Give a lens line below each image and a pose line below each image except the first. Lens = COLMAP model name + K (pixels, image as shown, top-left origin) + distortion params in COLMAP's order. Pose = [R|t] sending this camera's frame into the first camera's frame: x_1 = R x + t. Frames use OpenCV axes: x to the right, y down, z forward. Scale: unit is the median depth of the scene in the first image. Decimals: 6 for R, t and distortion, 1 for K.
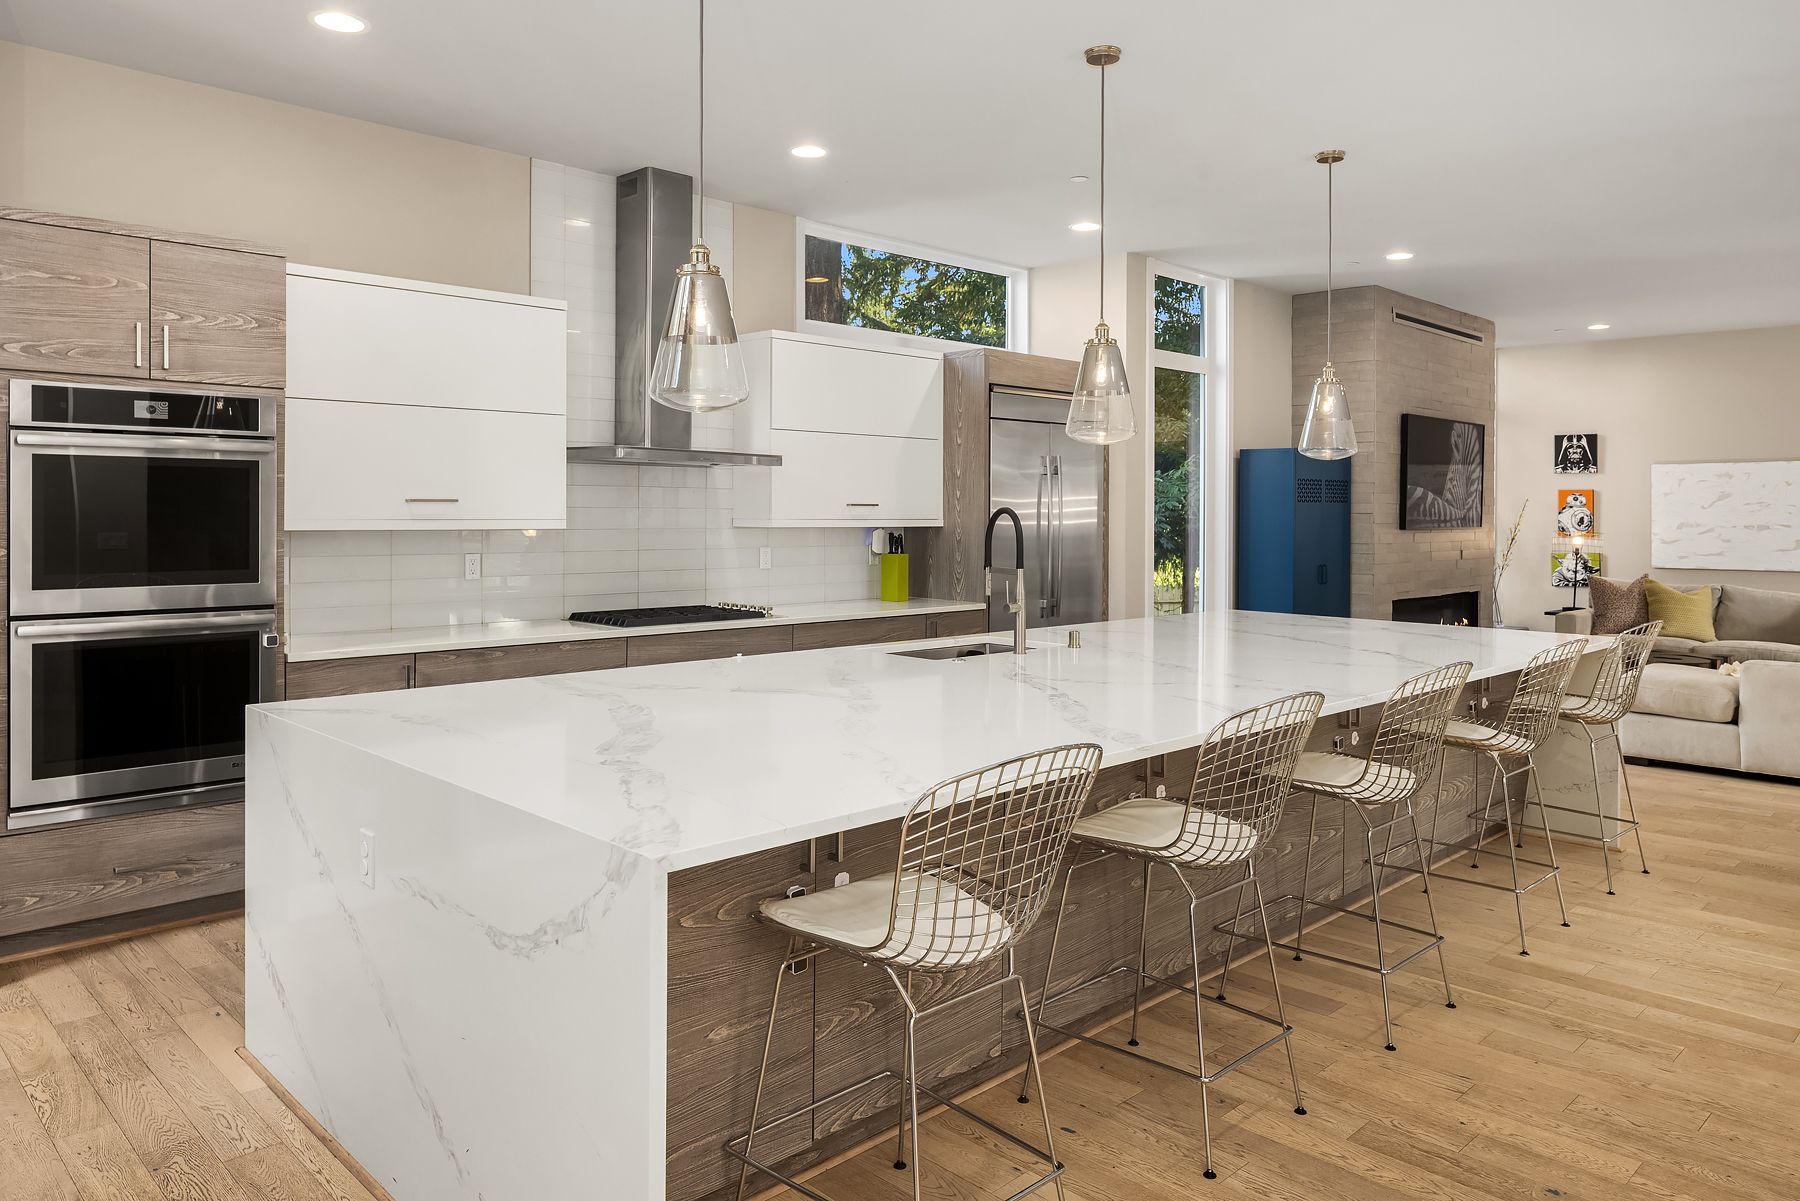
lens RADIAL K [[1231.2, 0, 881.1], [0, 1231.2, 521.0], [0, 0, 1]] dist [-0.011228, 0.000123]
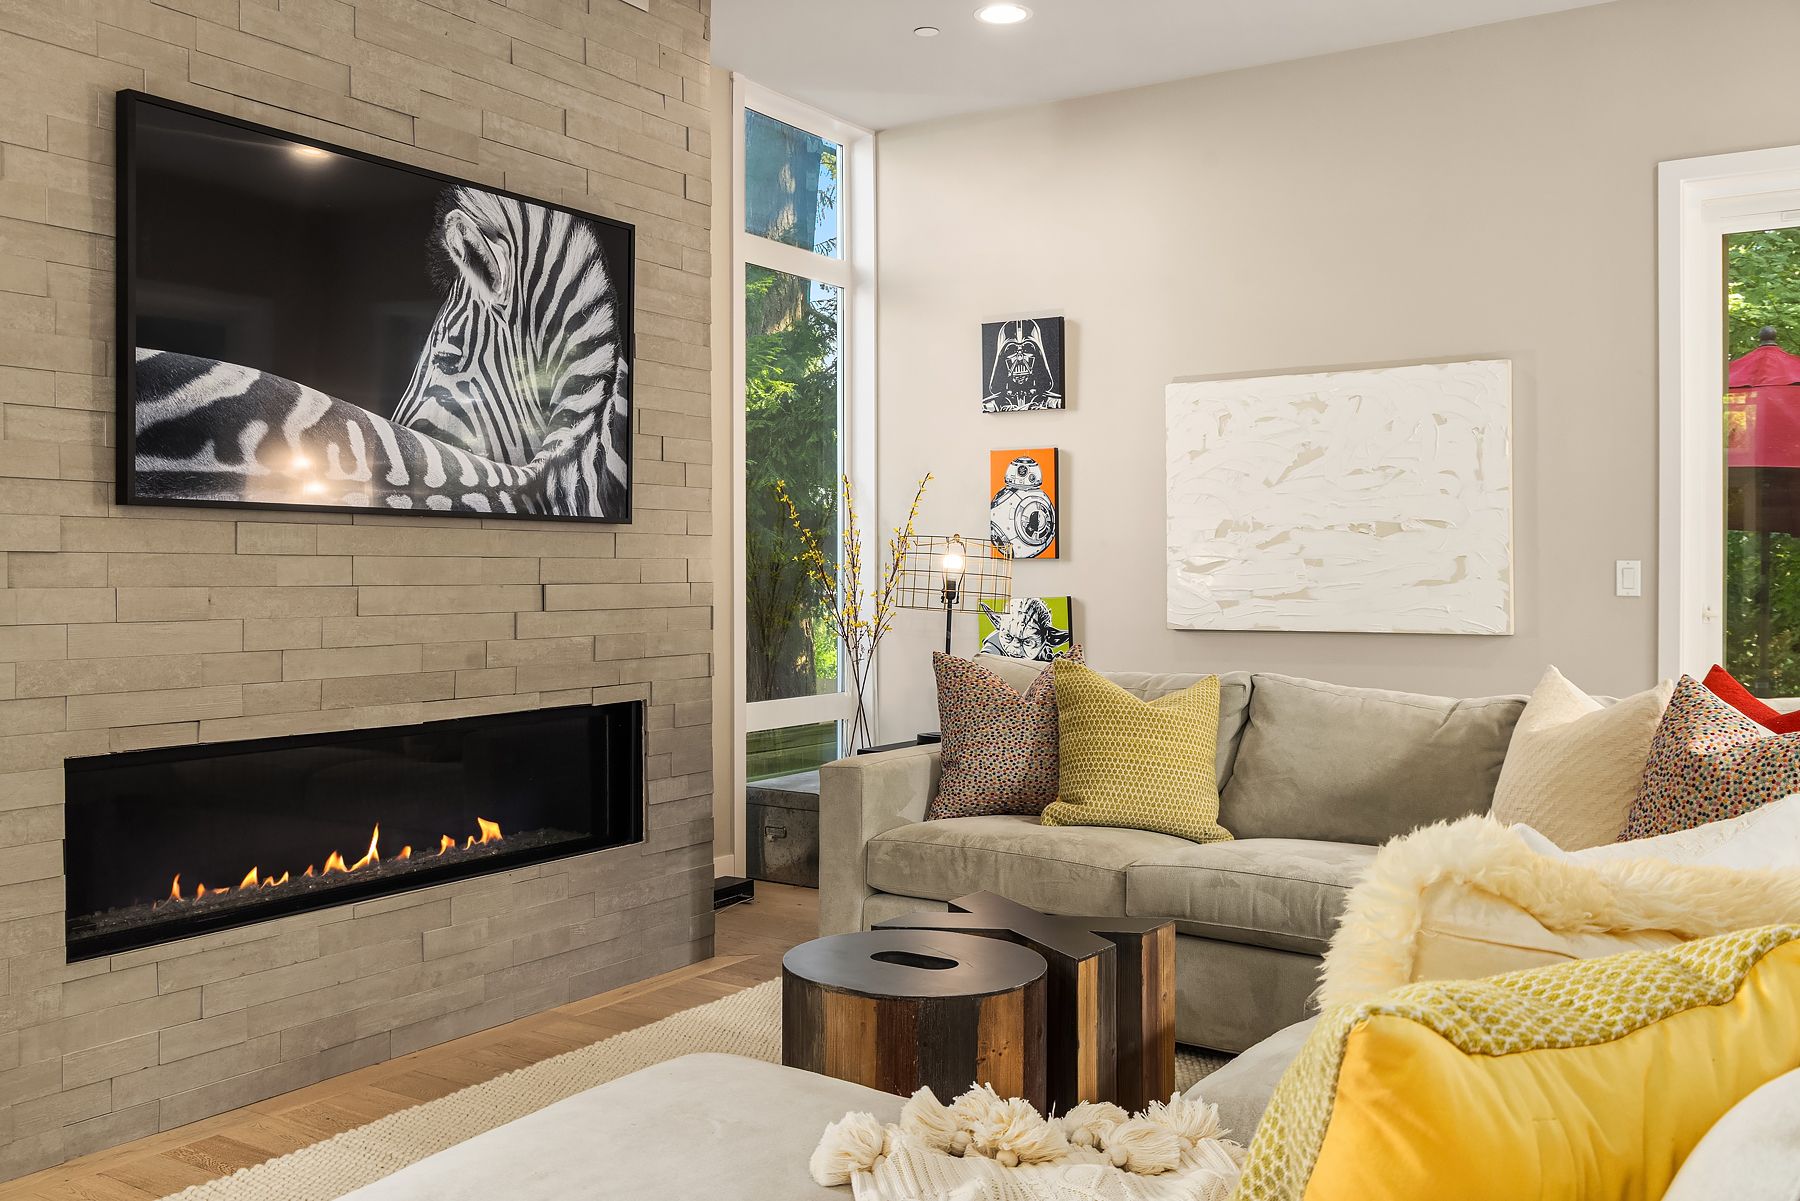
lens RADIAL K [[1568.3, 0, 901.0], [0, 1568.3, 596.7], [0, 0, 1]] dist [-0.003956, -0.001403]
pose [[0.975594, -0.007777, 0.219444, 0.406545], [0.005425, 0.999921, 0.011321, 0.019555], [-0.219515, -0.009854, 0.975559, 0.477046]]
